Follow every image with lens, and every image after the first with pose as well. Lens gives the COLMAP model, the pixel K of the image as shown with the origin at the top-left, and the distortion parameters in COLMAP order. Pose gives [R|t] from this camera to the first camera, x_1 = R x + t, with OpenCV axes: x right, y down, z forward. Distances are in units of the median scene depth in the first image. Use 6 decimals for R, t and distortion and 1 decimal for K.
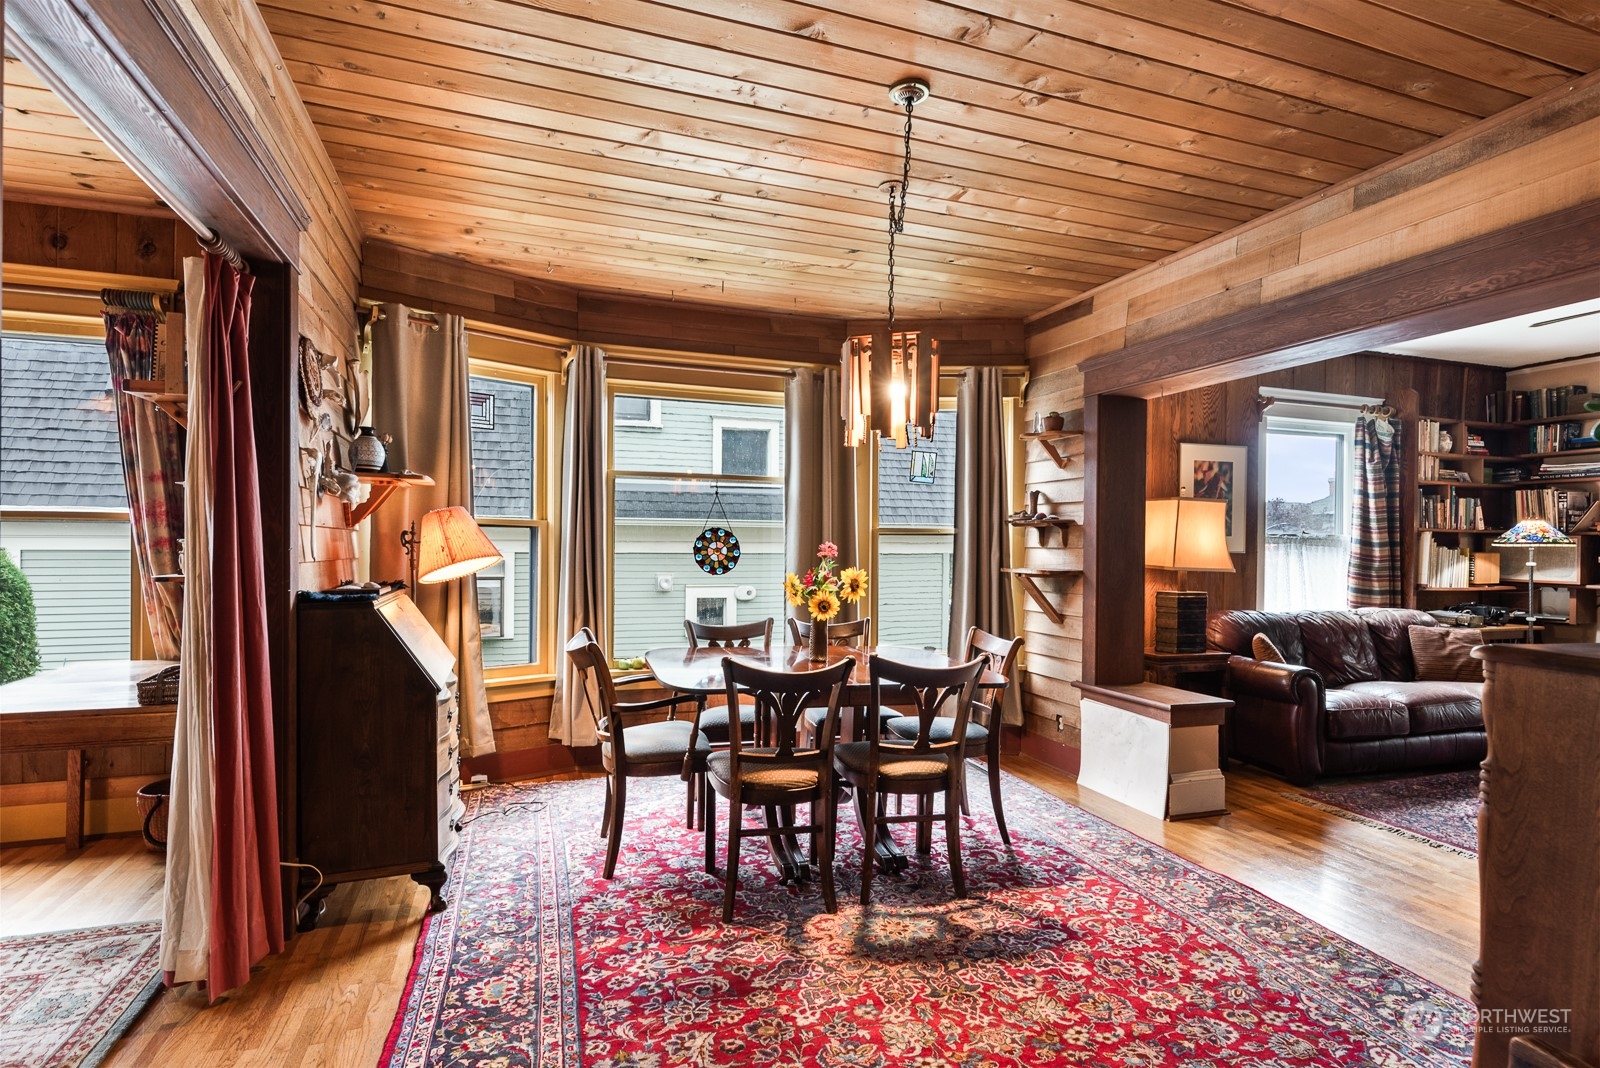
lens RADIAL K [[802.0, 0, 797.3], [0, 802.0, 541.3], [0, 0, 1]] dist [0.004641, -0.004339]
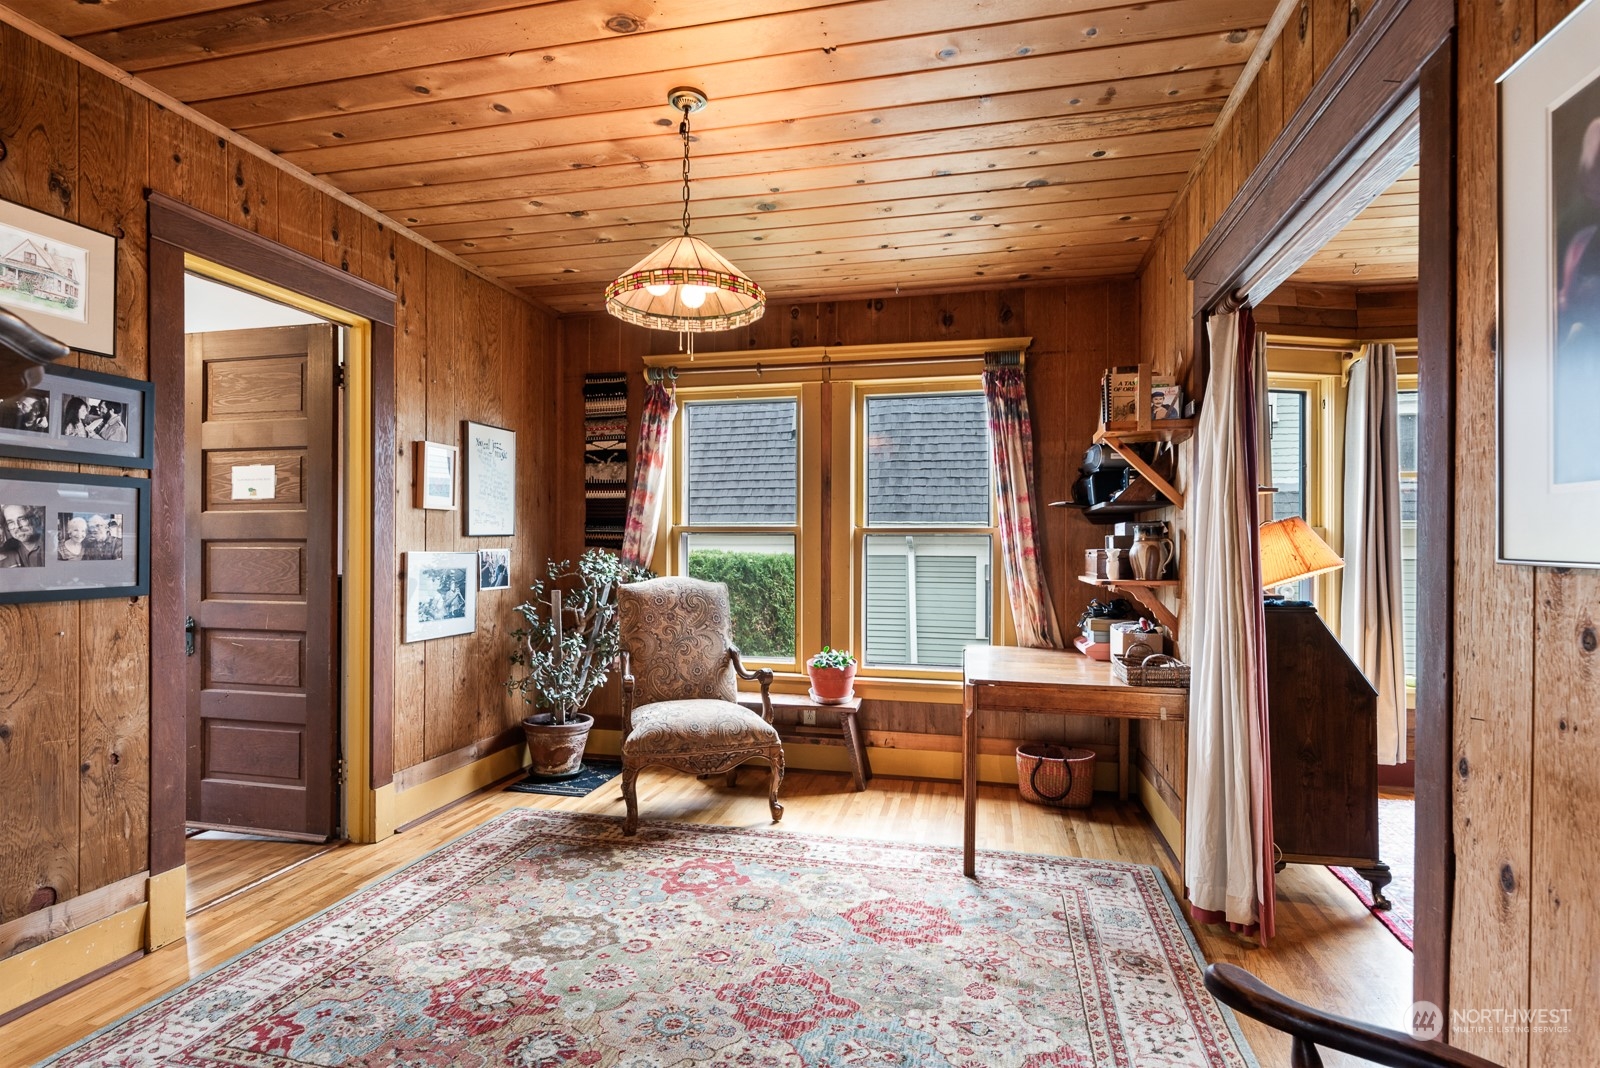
lens RADIAL K [[802.0, 0, 793.4], [0, 802.0, 545.4], [0, 0, 1]] dist [0.004641, -0.004339]
pose [[0.839365, -0.004617, -0.543549, -0.429193], [0.004986, 0.999987, -0.000795, -0.008982], [0.543546, -0.002043, 0.839377, -0.231286]]
